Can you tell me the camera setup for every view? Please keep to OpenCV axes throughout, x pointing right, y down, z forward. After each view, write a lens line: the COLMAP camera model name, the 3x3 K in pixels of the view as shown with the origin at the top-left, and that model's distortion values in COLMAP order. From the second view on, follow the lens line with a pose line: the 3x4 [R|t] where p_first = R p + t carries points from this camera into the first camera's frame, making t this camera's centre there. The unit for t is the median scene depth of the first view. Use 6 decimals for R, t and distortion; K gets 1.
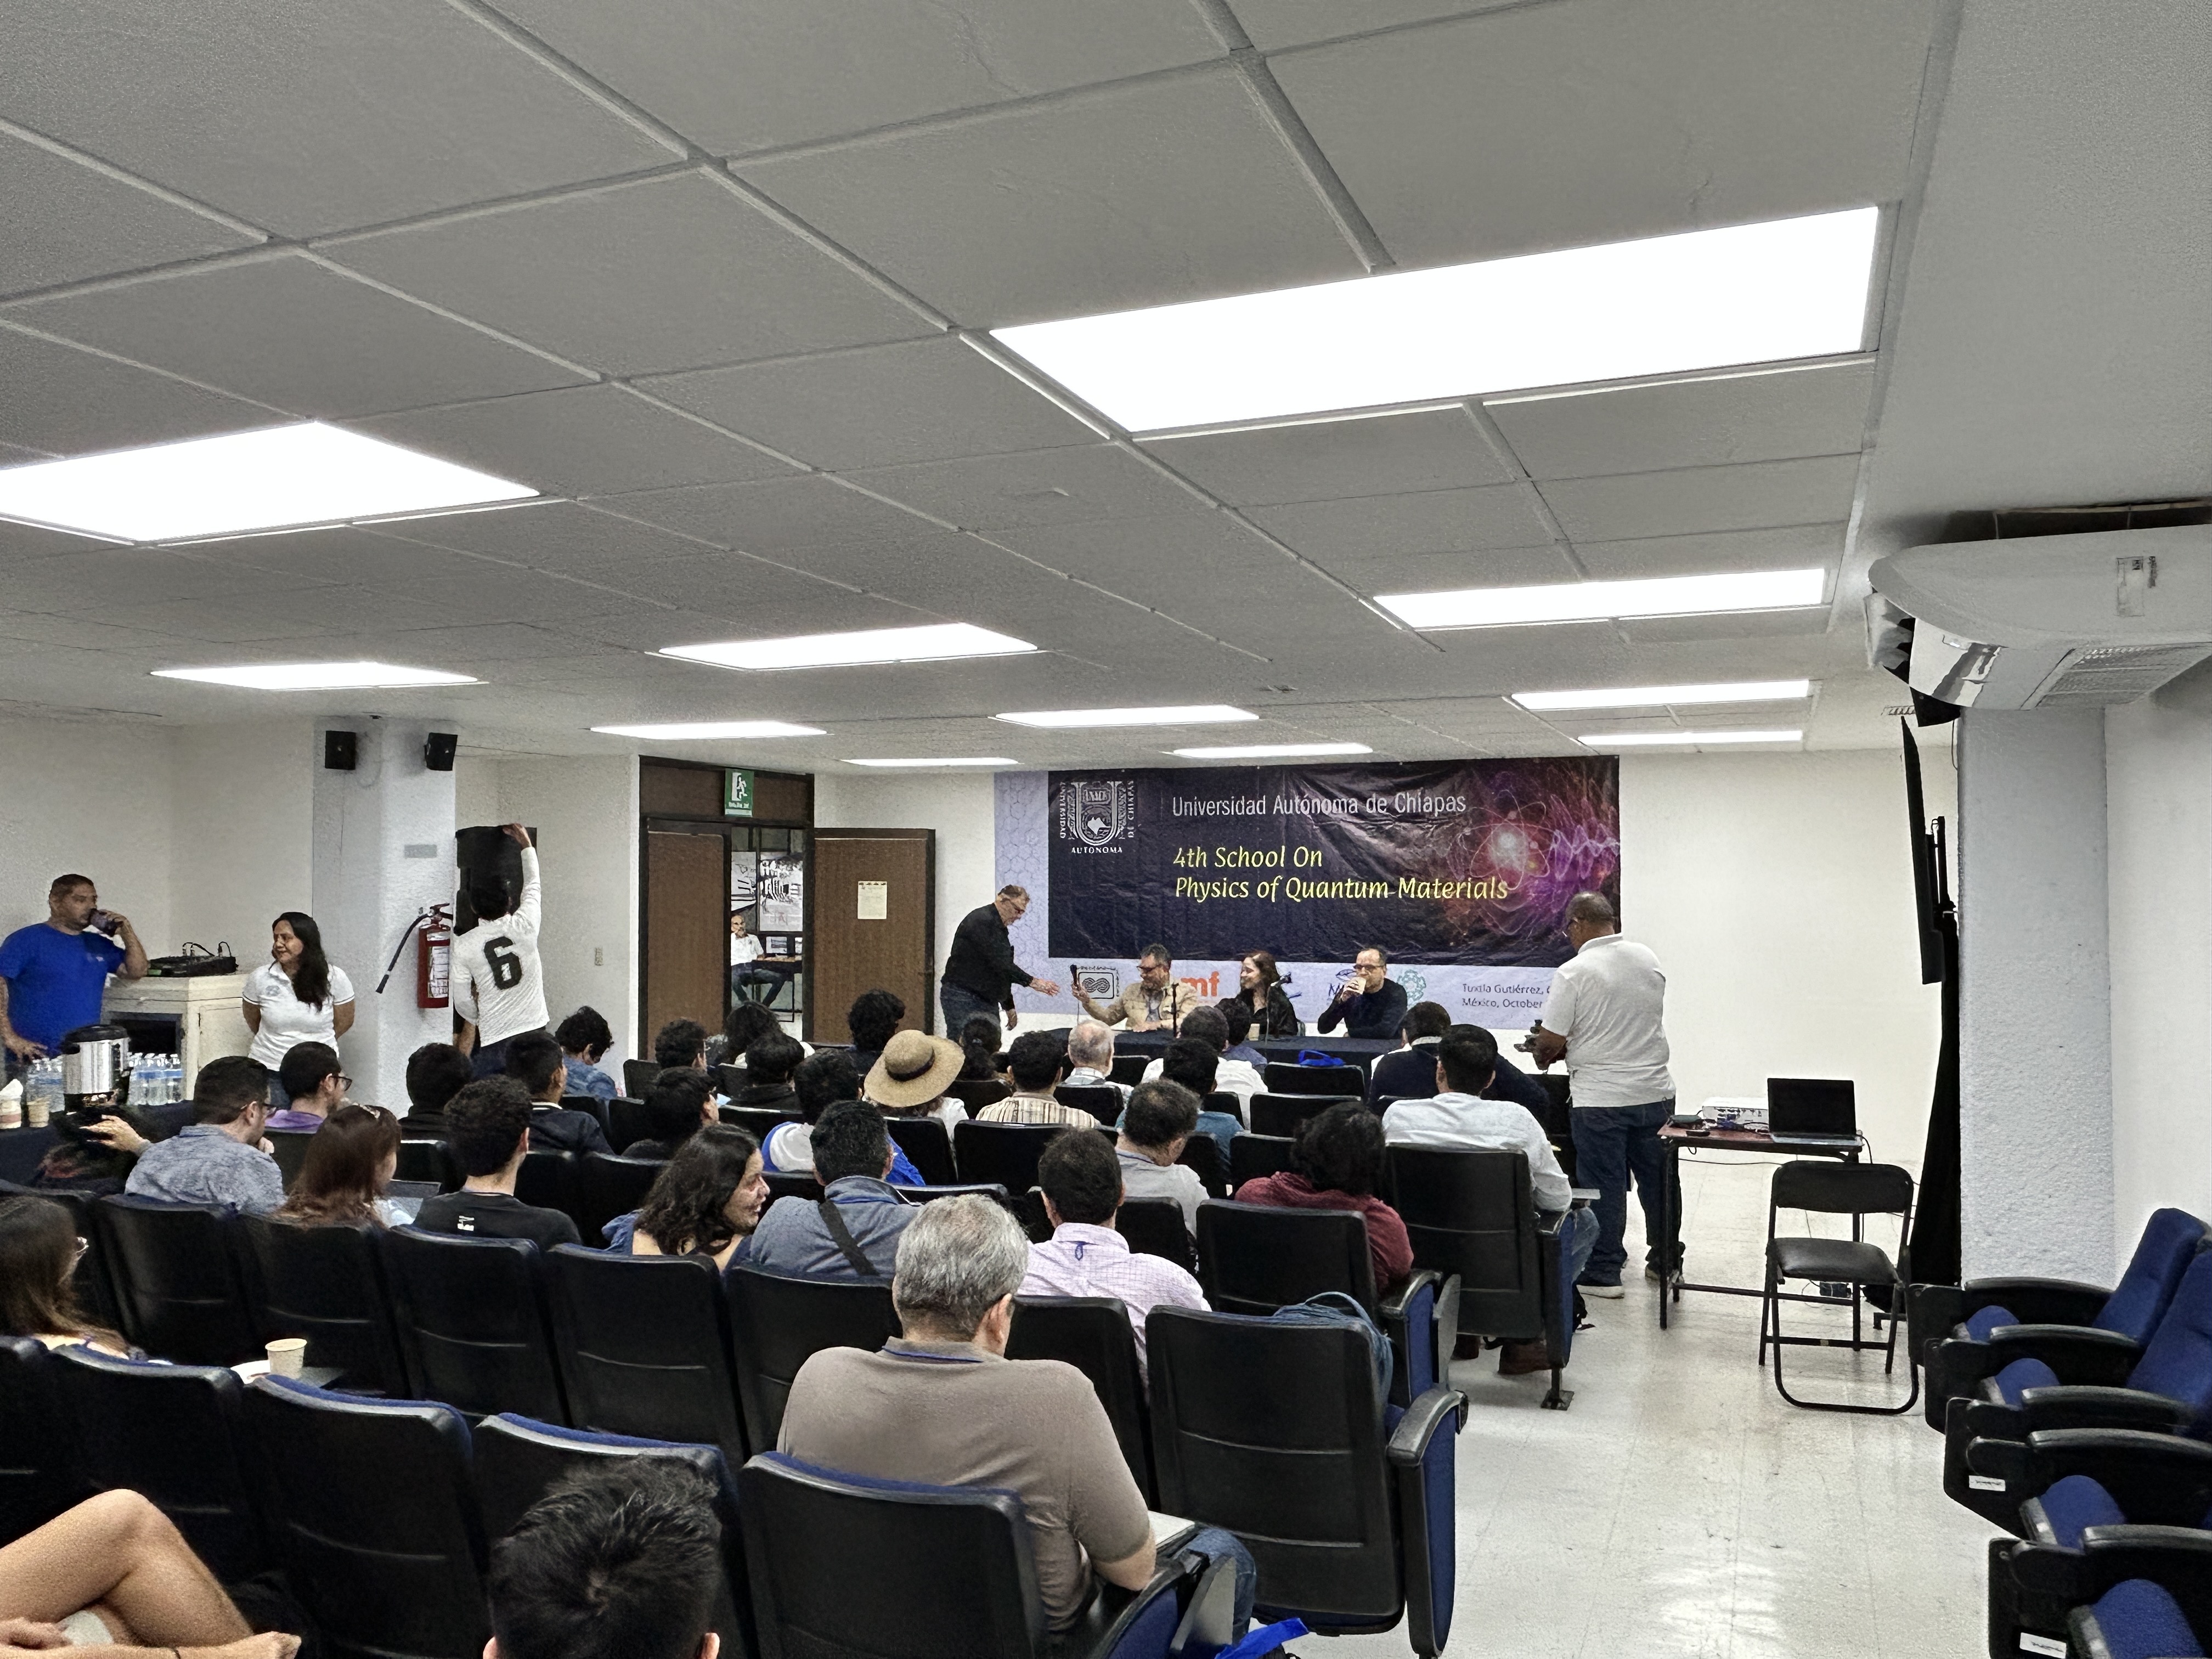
lens RADIAL K [[1647.9, 0, 1096.3], [0, 1647.9, 833.0], [0, 0, 1]] dist [0.004950, -0.015561]
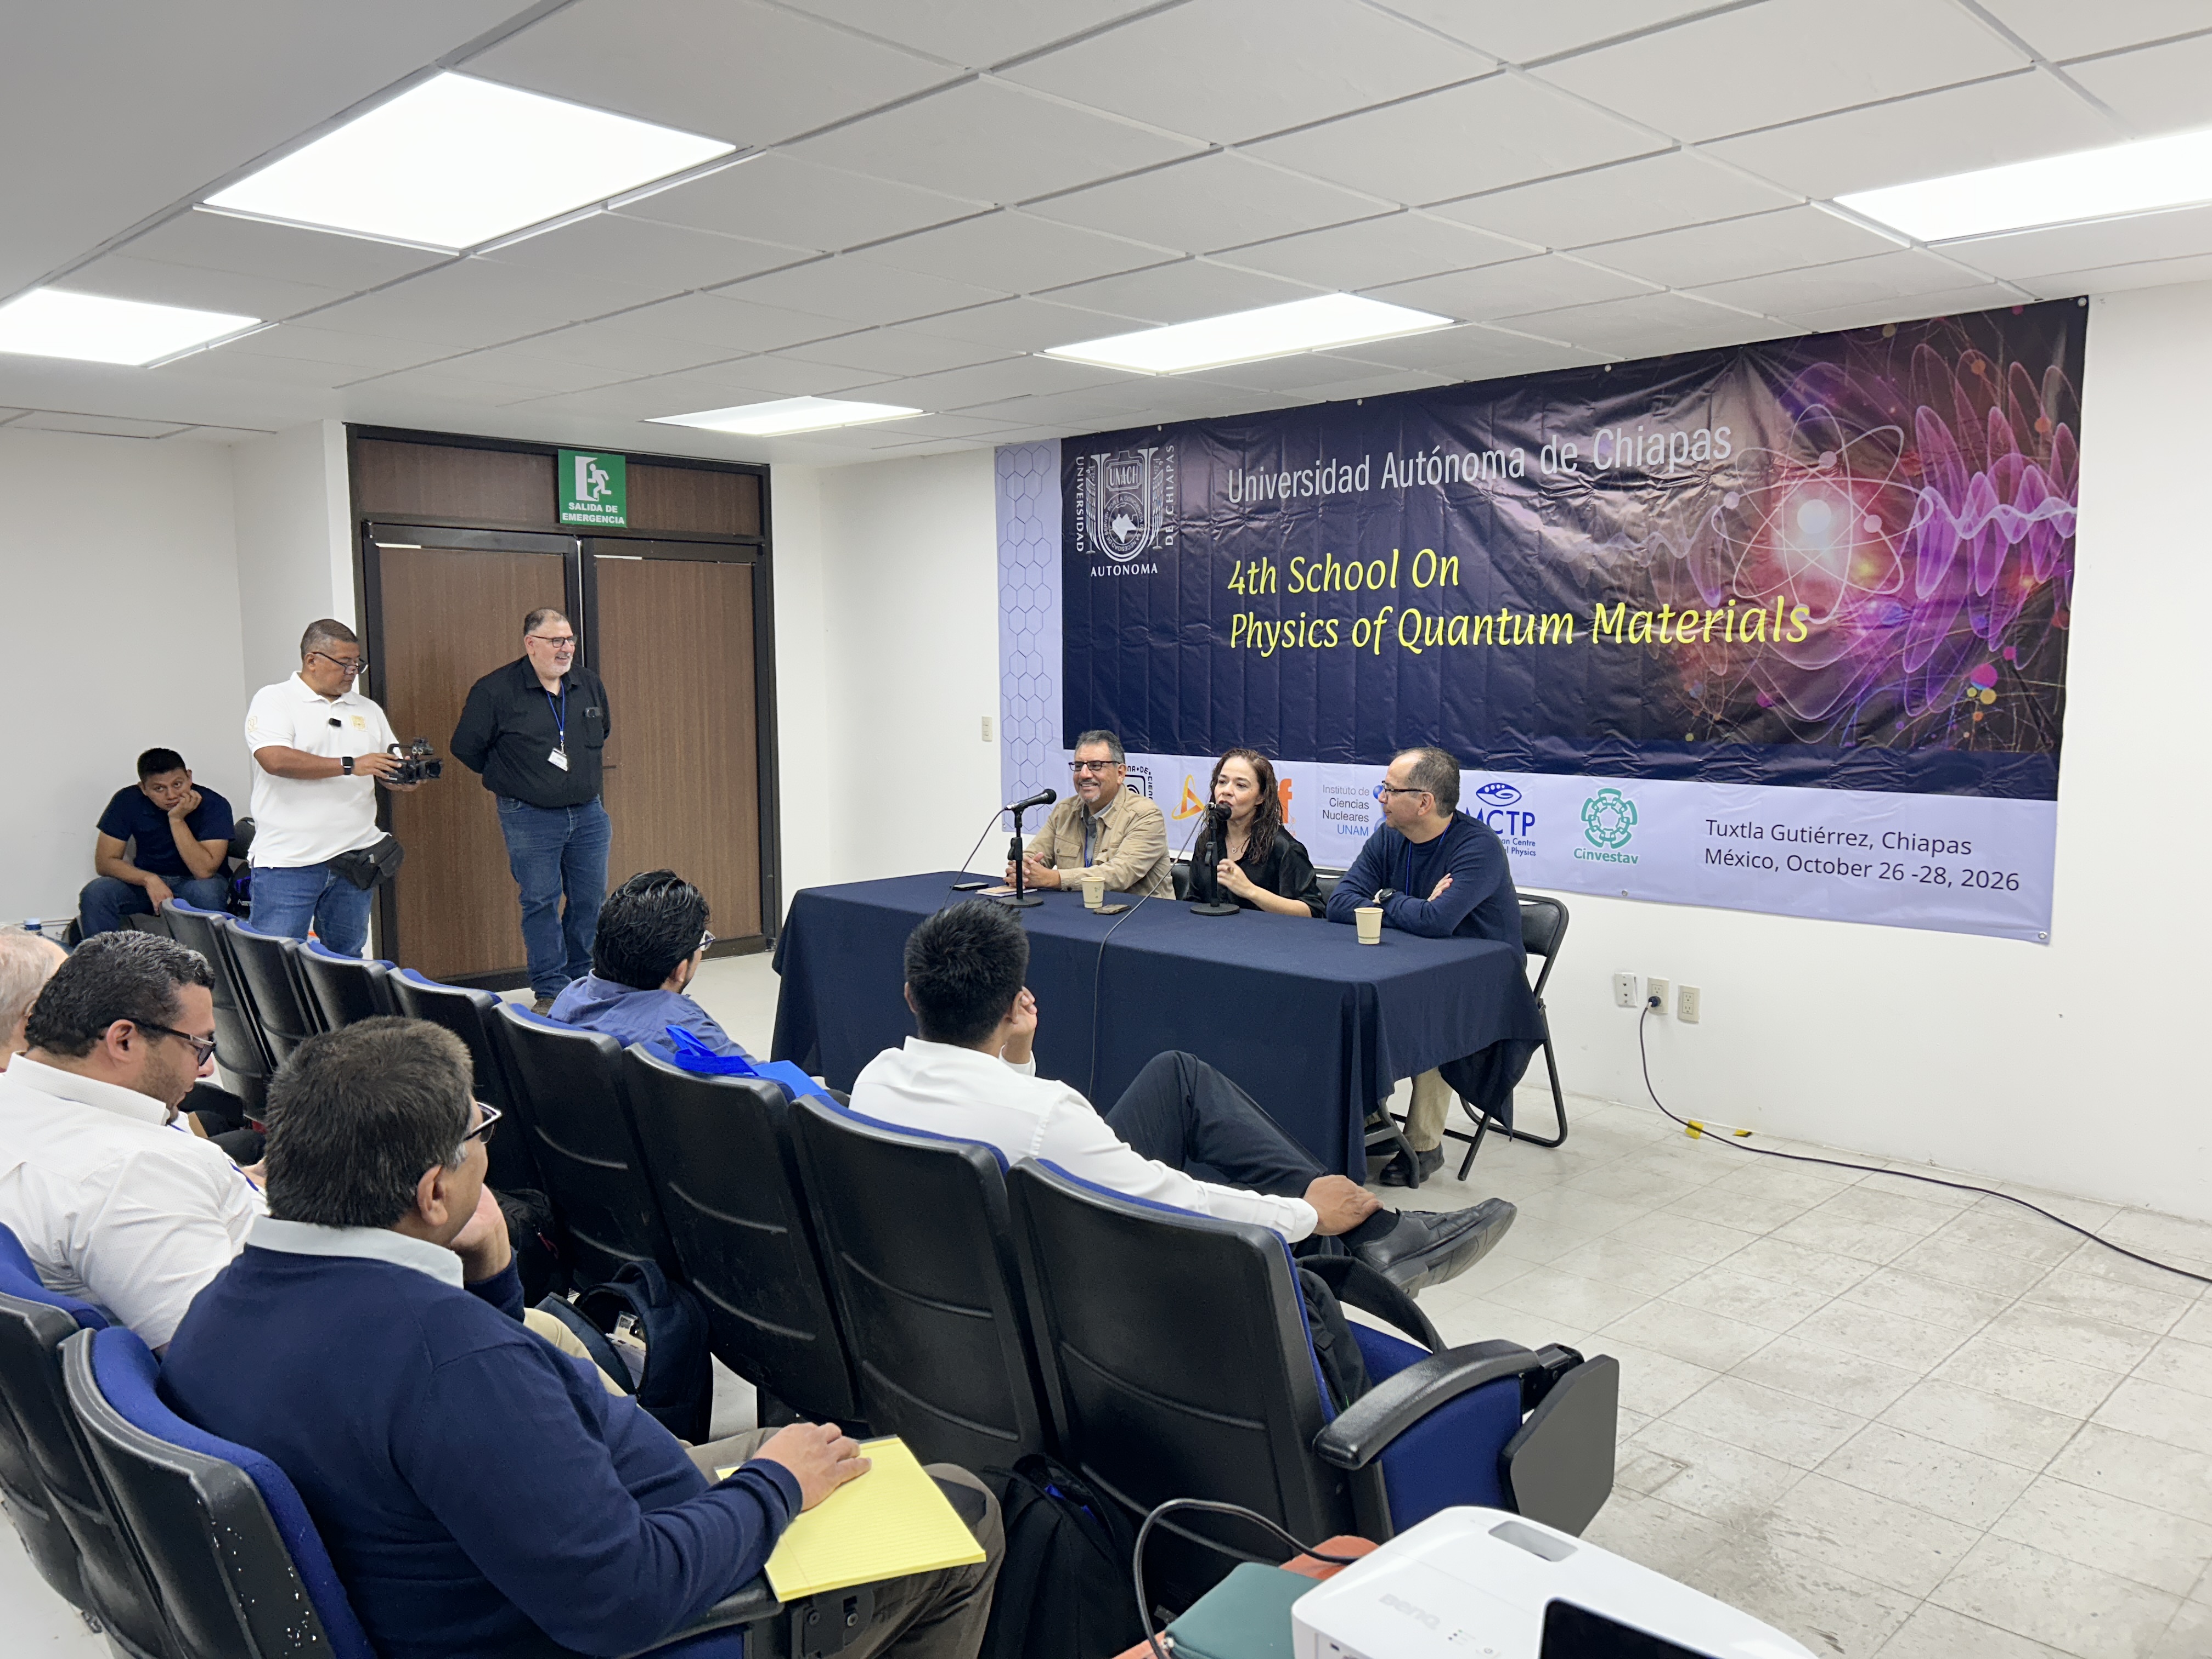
lens RADIAL K [[1656.2, 0, 1112.0], [0, 1656.2, 834.3], [0, 0, 1]] dist [0.059692, -0.060643]
pose [[0.926474, 0.038655, -0.374369, 0.251762], [0.011981, 0.991178, 0.131993, 0.029394], [0.376168, -0.126774, 0.917838, 0.492970]]
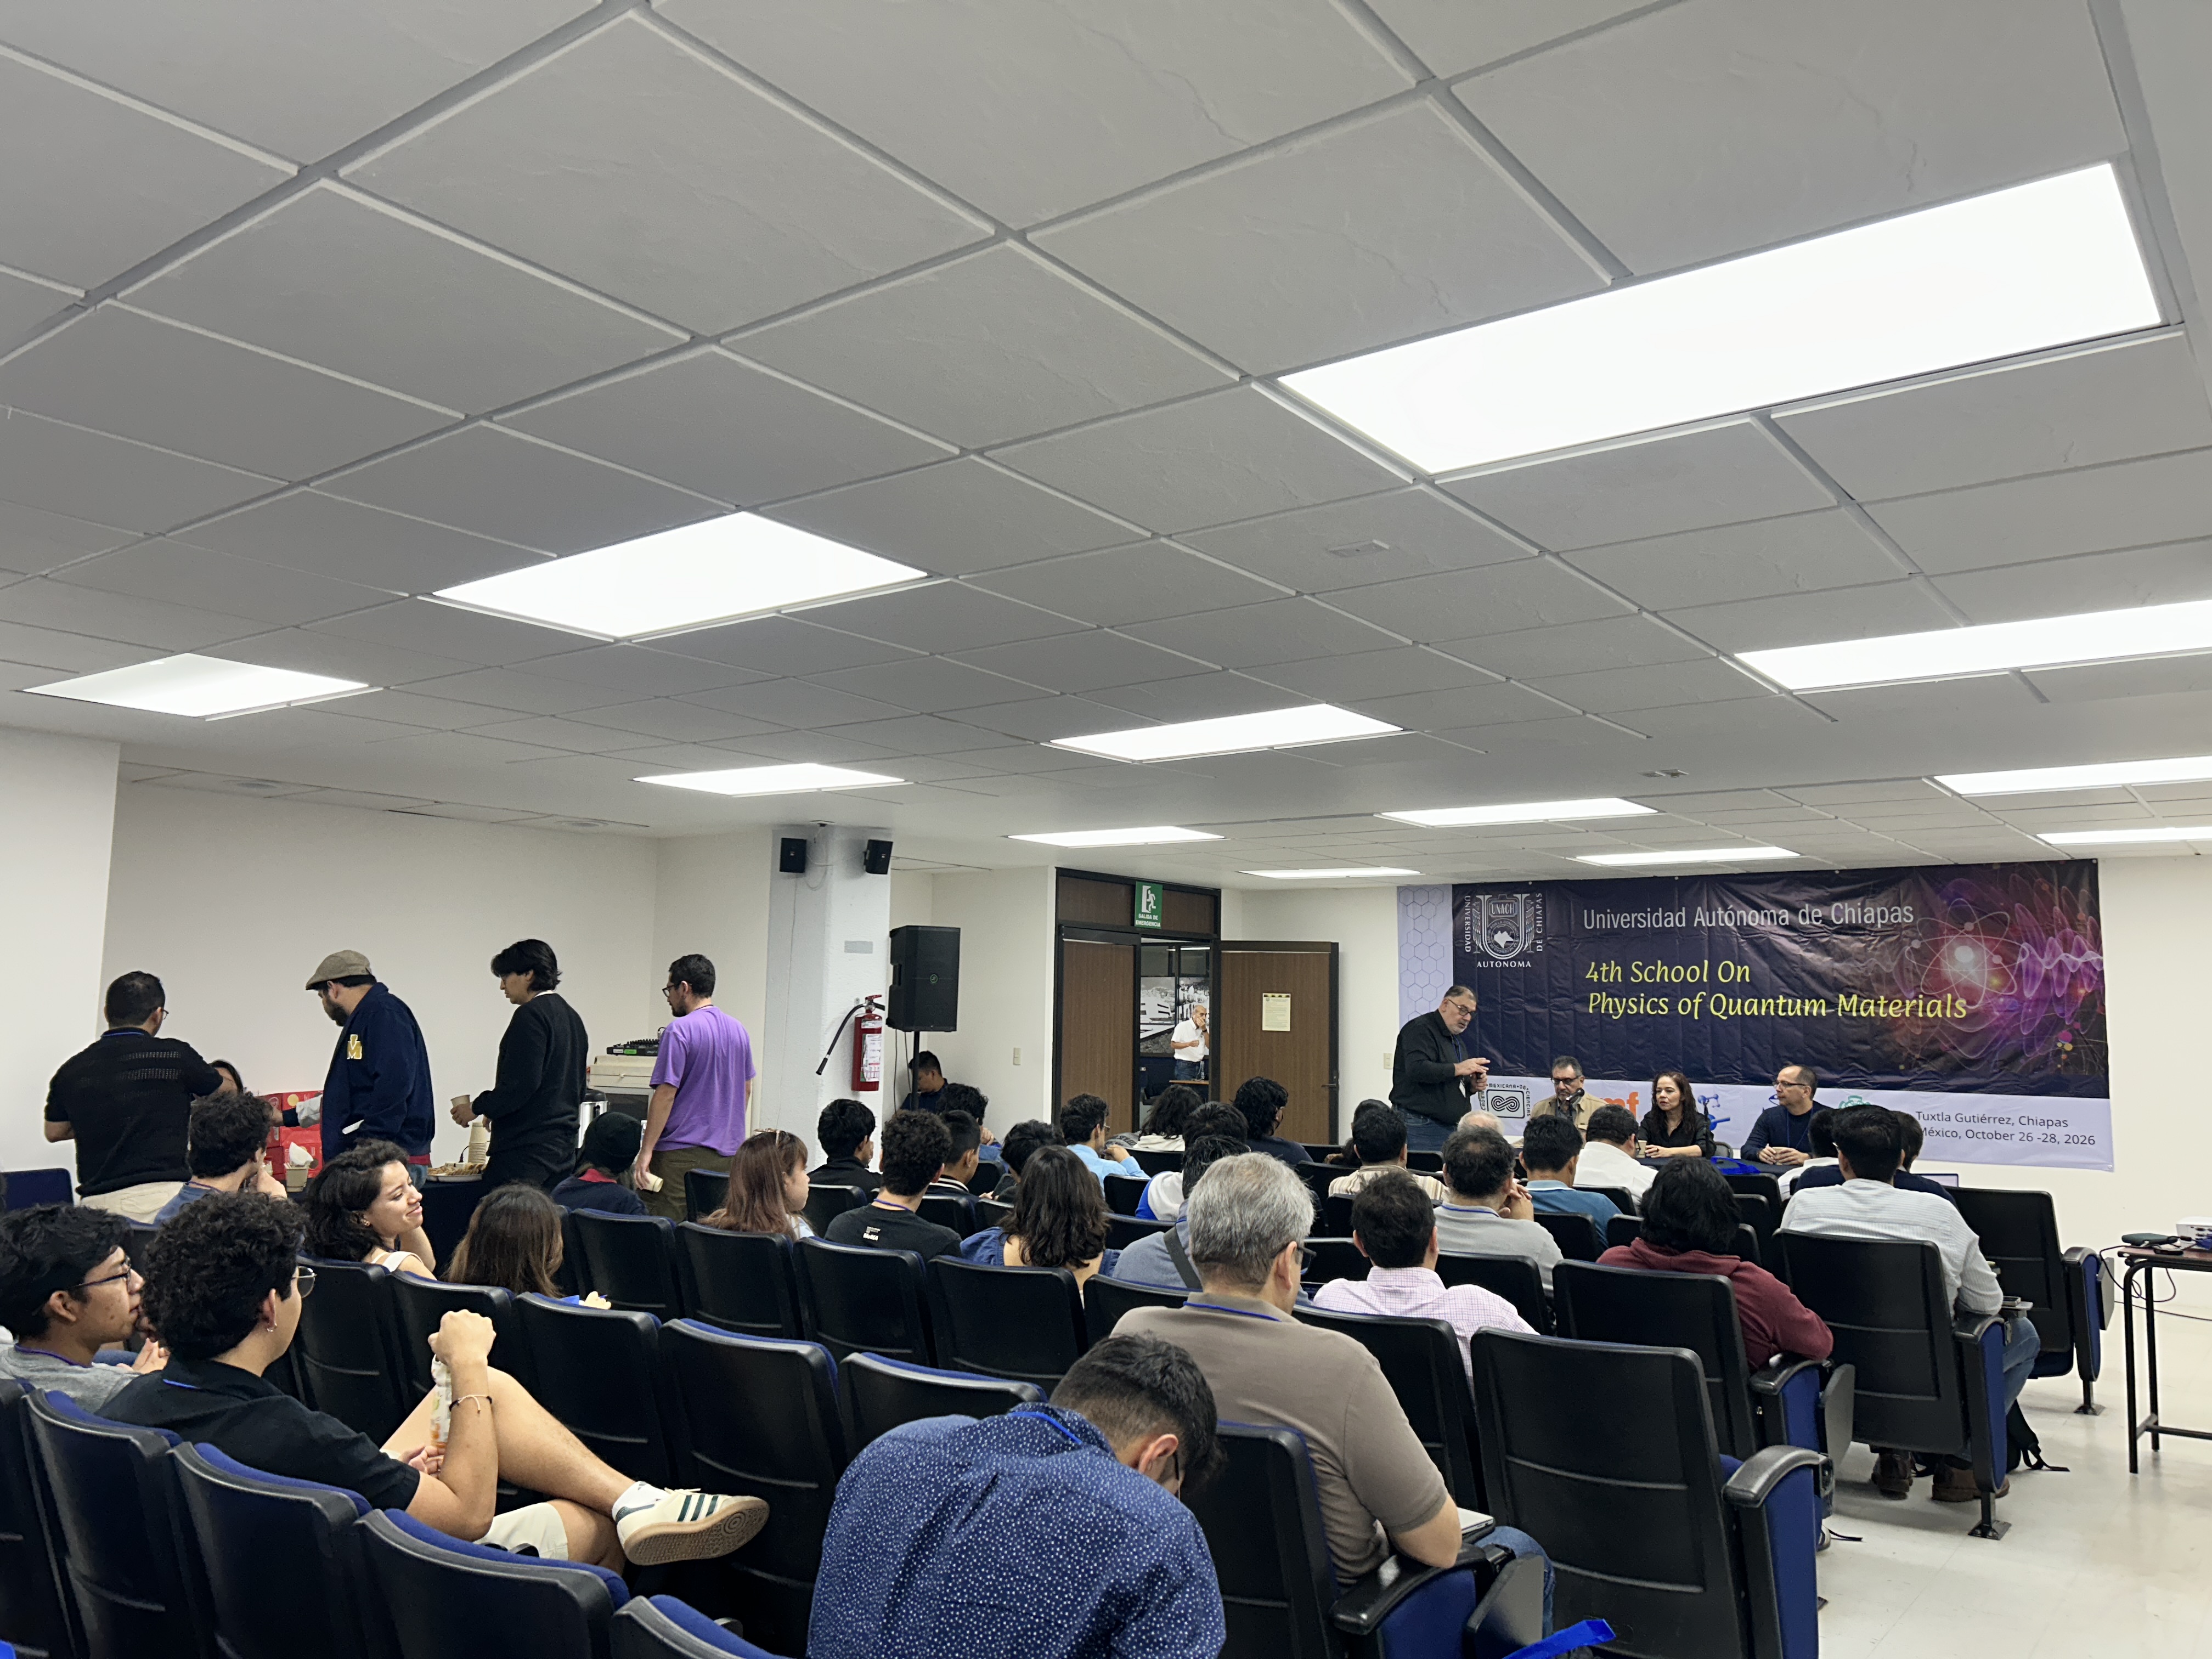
lens RADIAL K [[1656.2, 0, 1105.7], [0, 1656.2, 837.2], [0, 0, 1]] dist [0.059692, -0.060643]
pose [[0.967711, -0.012279, -0.251765, 0.023422], [-0.009489, 0.996330, -0.085067, 0.024047], [0.251885, 0.084709, 0.964043, -0.023263]]
